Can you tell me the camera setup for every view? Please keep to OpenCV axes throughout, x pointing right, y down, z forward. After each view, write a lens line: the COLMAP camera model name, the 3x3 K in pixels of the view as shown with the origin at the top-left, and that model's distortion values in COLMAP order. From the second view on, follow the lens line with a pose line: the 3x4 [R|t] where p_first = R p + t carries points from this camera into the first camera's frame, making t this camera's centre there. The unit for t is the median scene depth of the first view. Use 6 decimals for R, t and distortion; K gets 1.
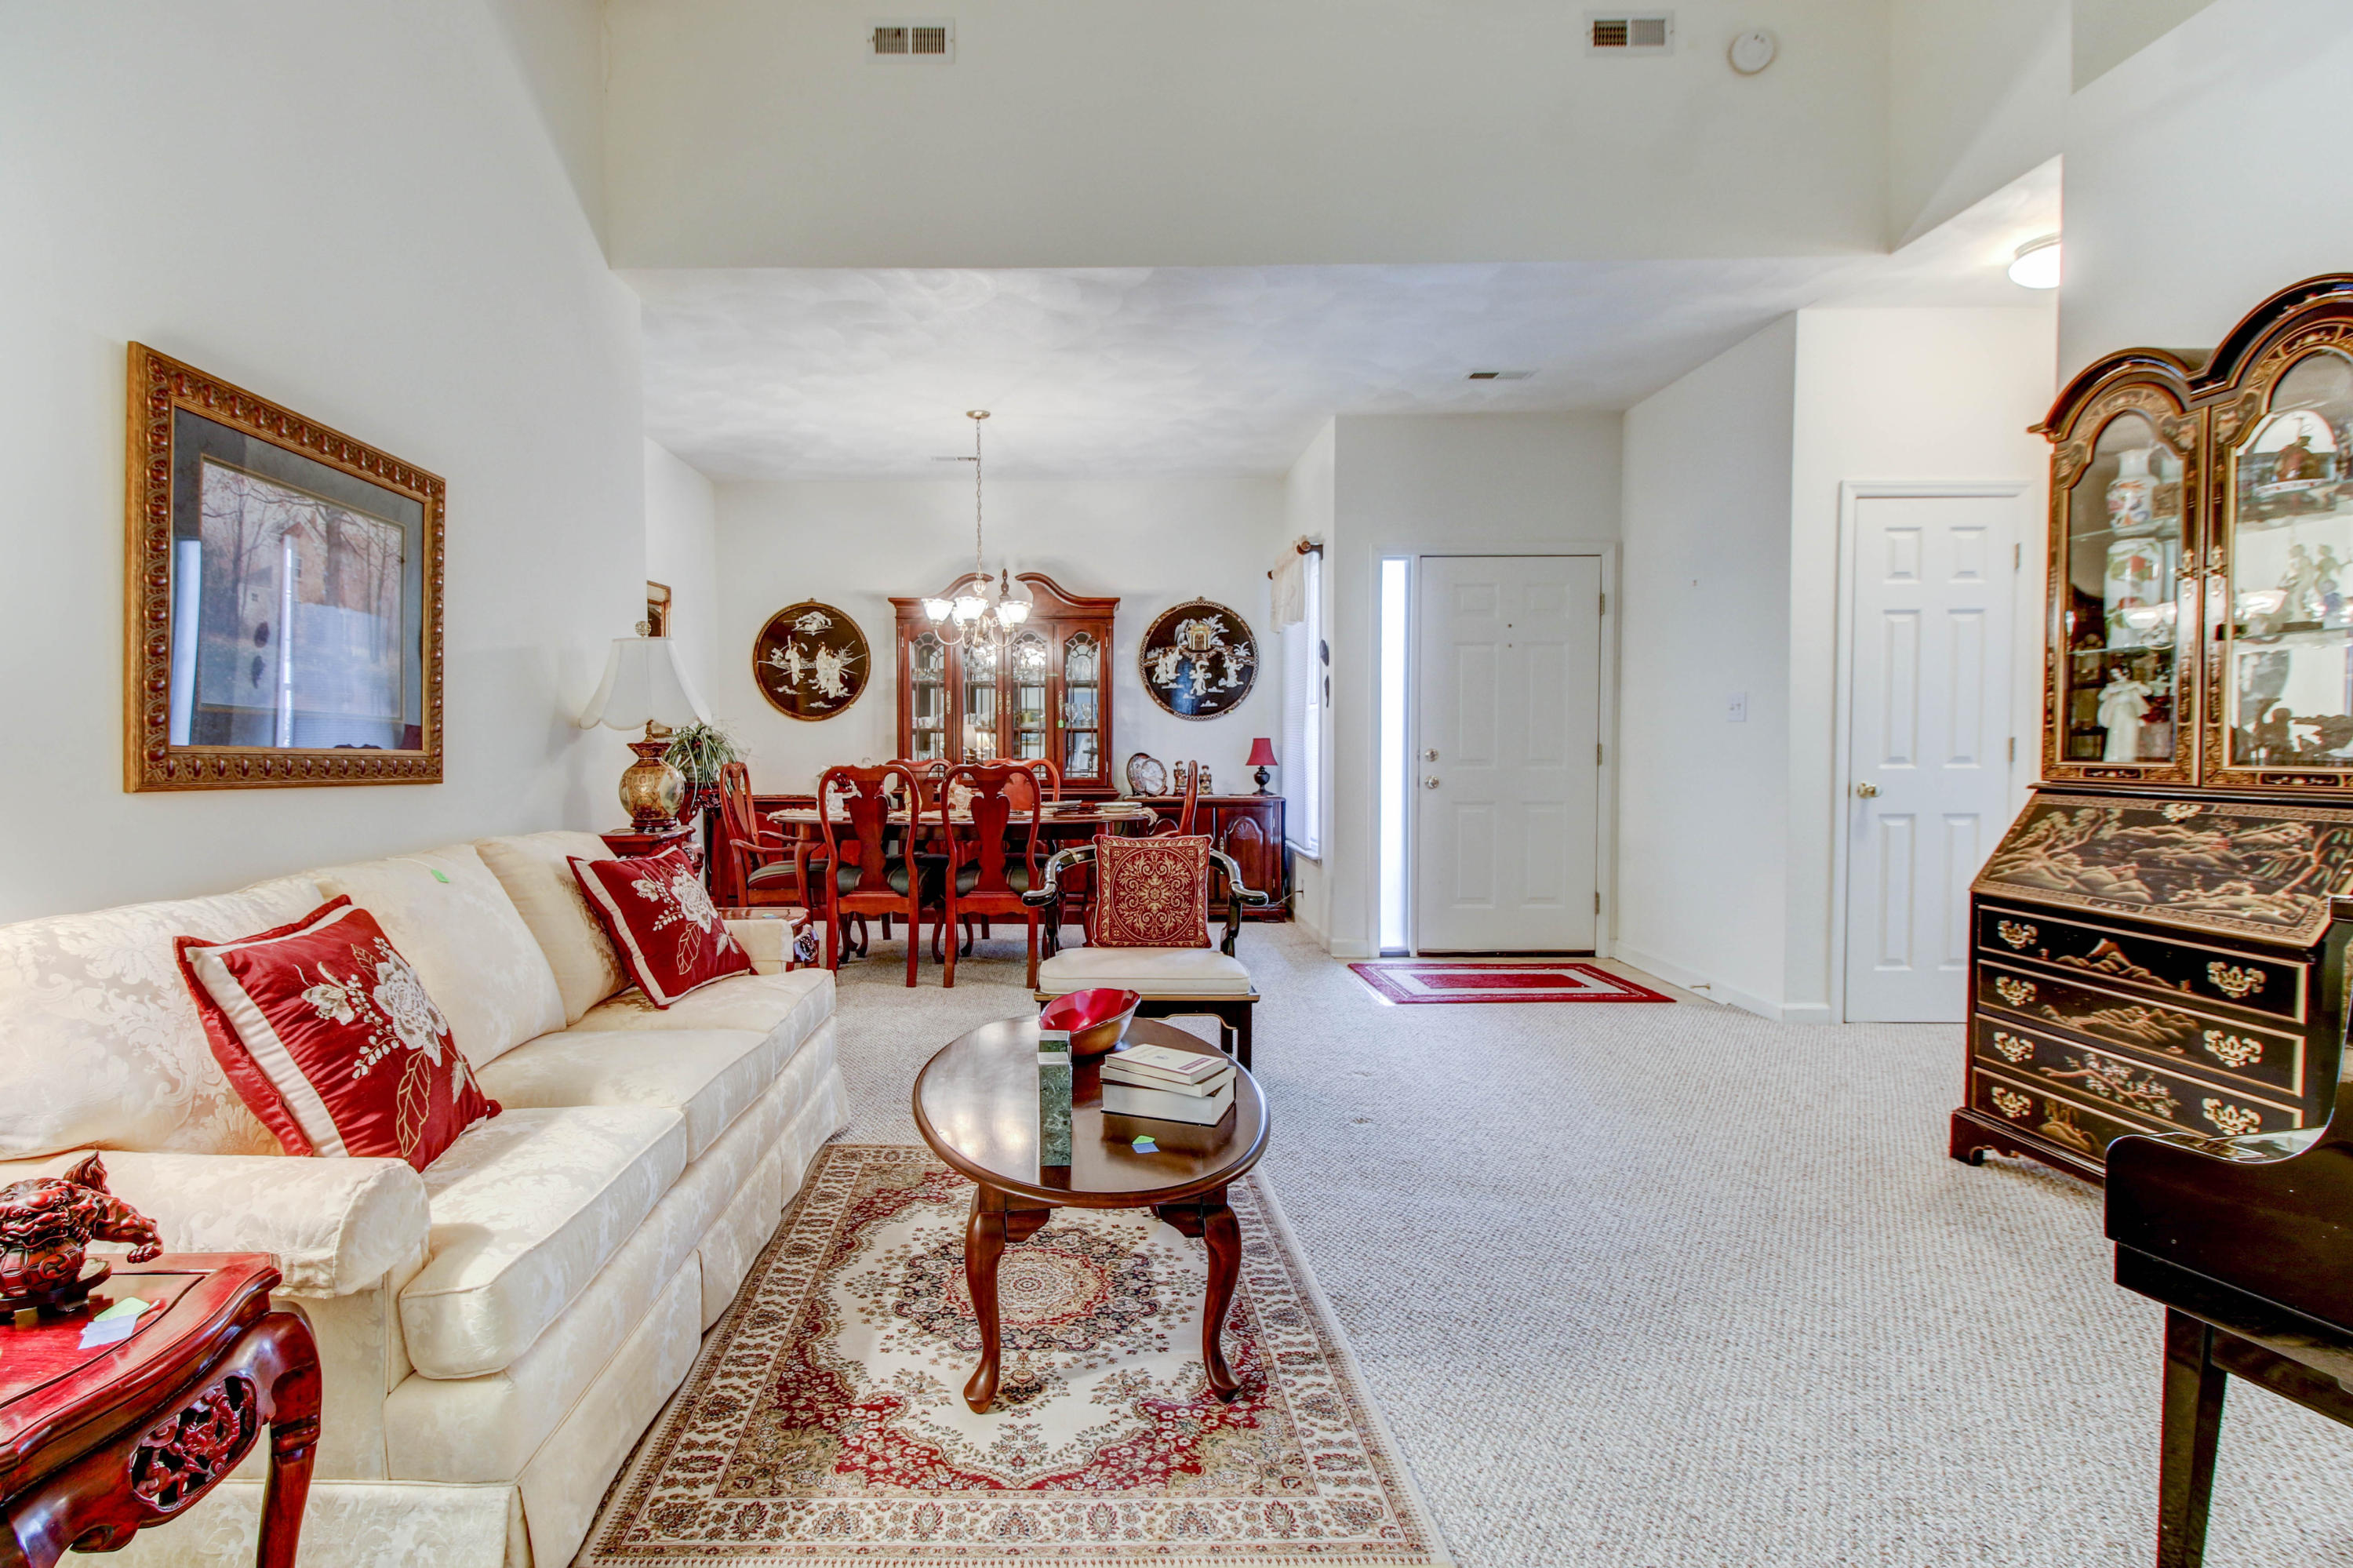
lens RADIAL K [[1118.2, 0, 1055.4], [0, 1118.2, 809.7], [0, 0, 1]] dist [0.018234, -0.000015]
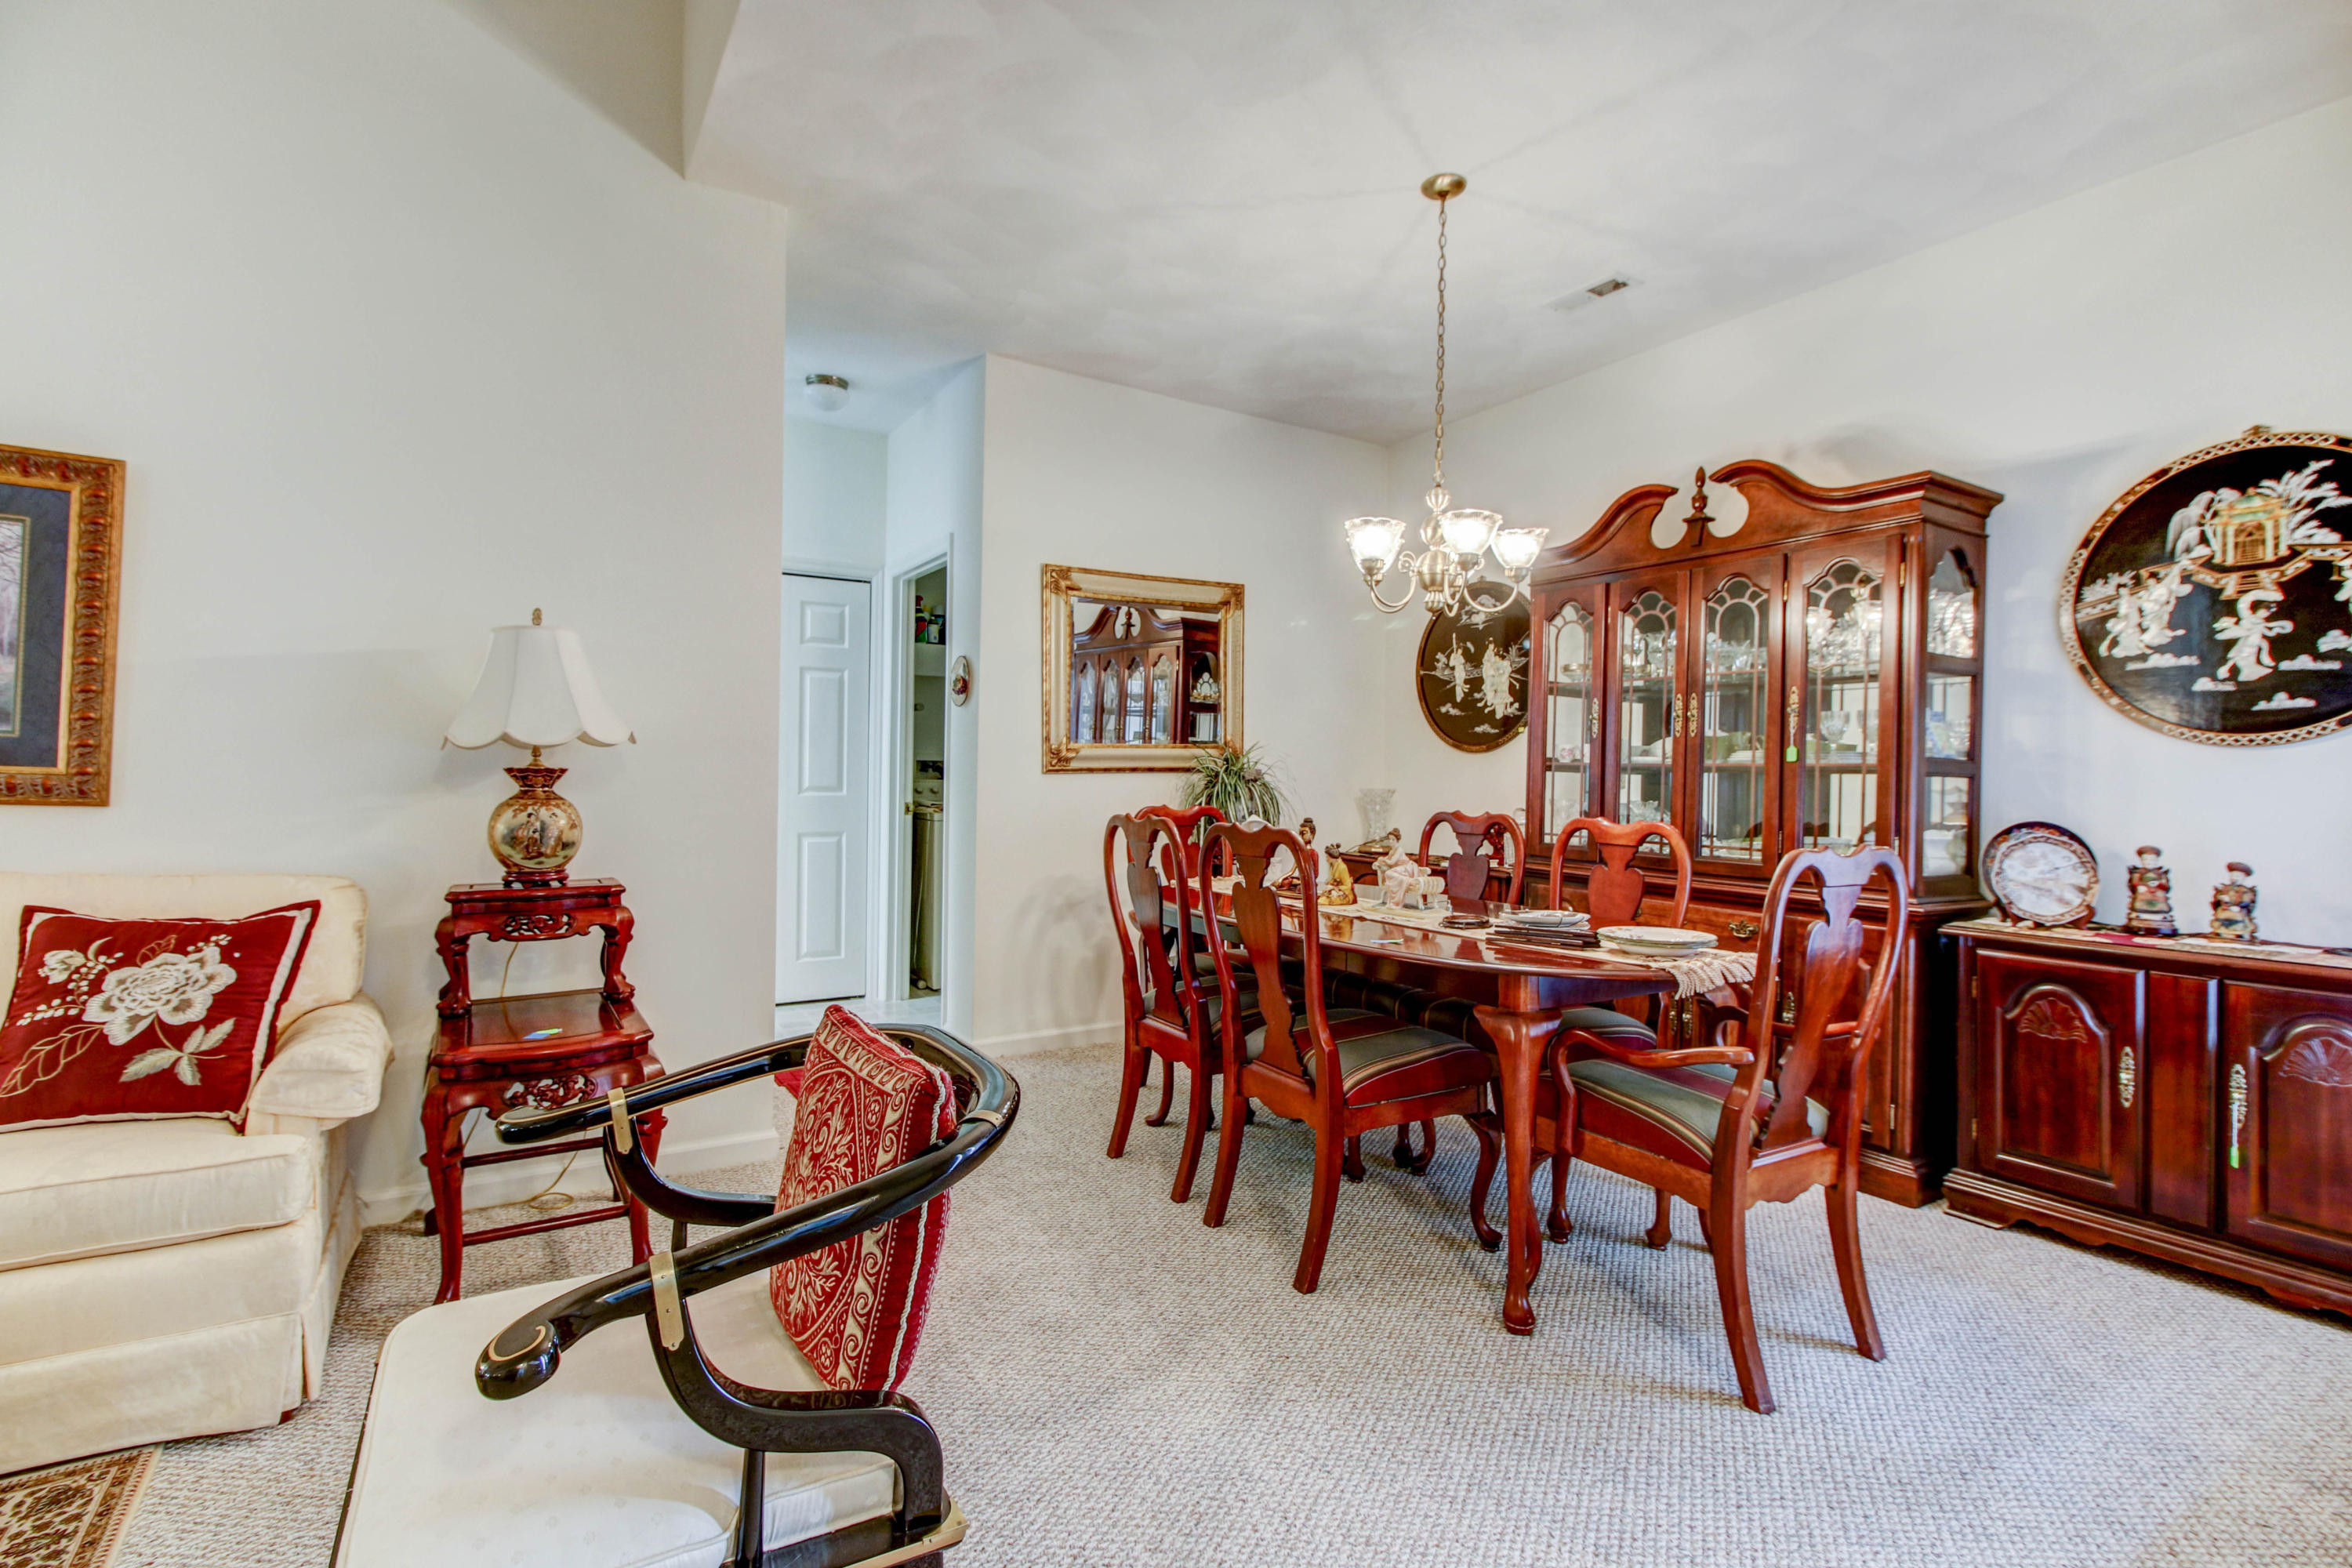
lens RADIAL K [[1073.5, 0, 1167.5], [0, 1073.5, 768.8], [0, 0, 1]] dist [0.022269, -0.015023]
pose [[0.538763, 0.007498, -0.842424, 0.286114], [-0.071768, 0.996734, -0.037027, -0.037173], [0.839395, 0.080408, 0.537542, 0.579594]]
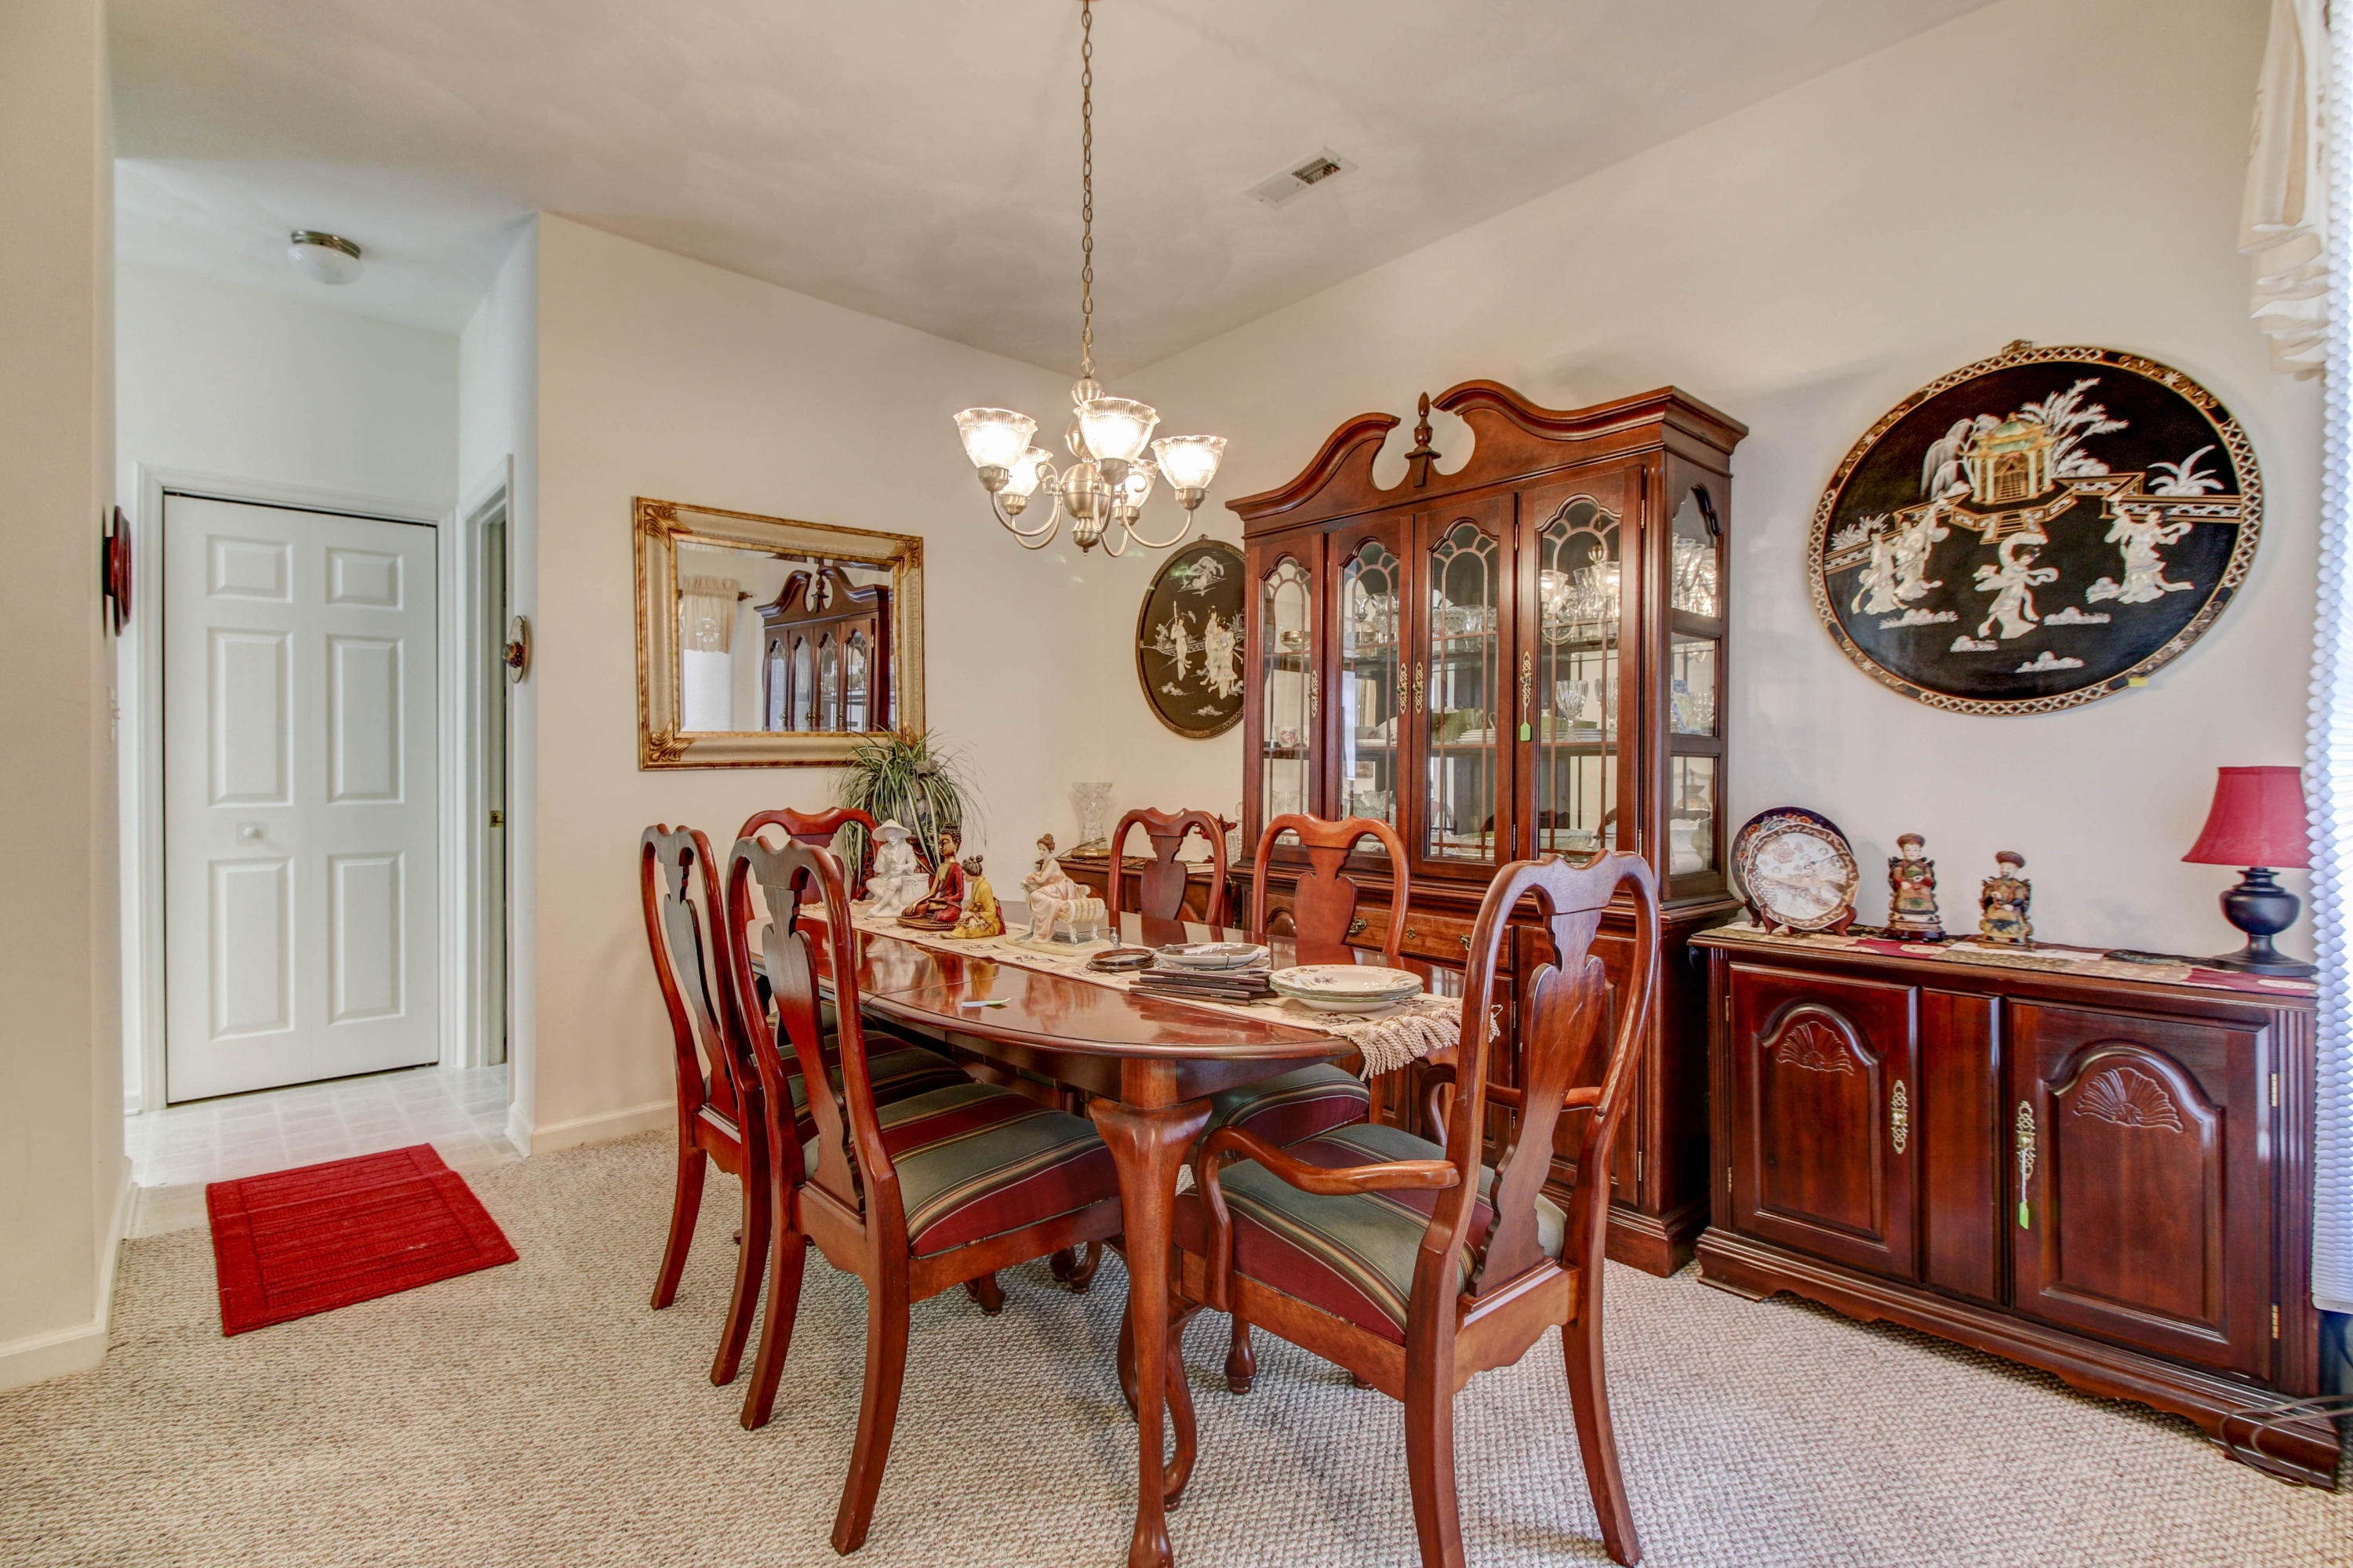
lens RADIAL K [[1074.0, 0, 1168.0], [0, 1074.0, 768.8], [0, 0, 1]] dist [0.022269, -0.015023]
pose [[0.686014, 0.001509, -0.727587, 0.225250], [-0.048915, 0.997831, -0.044051, -0.044442], [0.725942, 0.065809, 0.684600, 0.713588]]
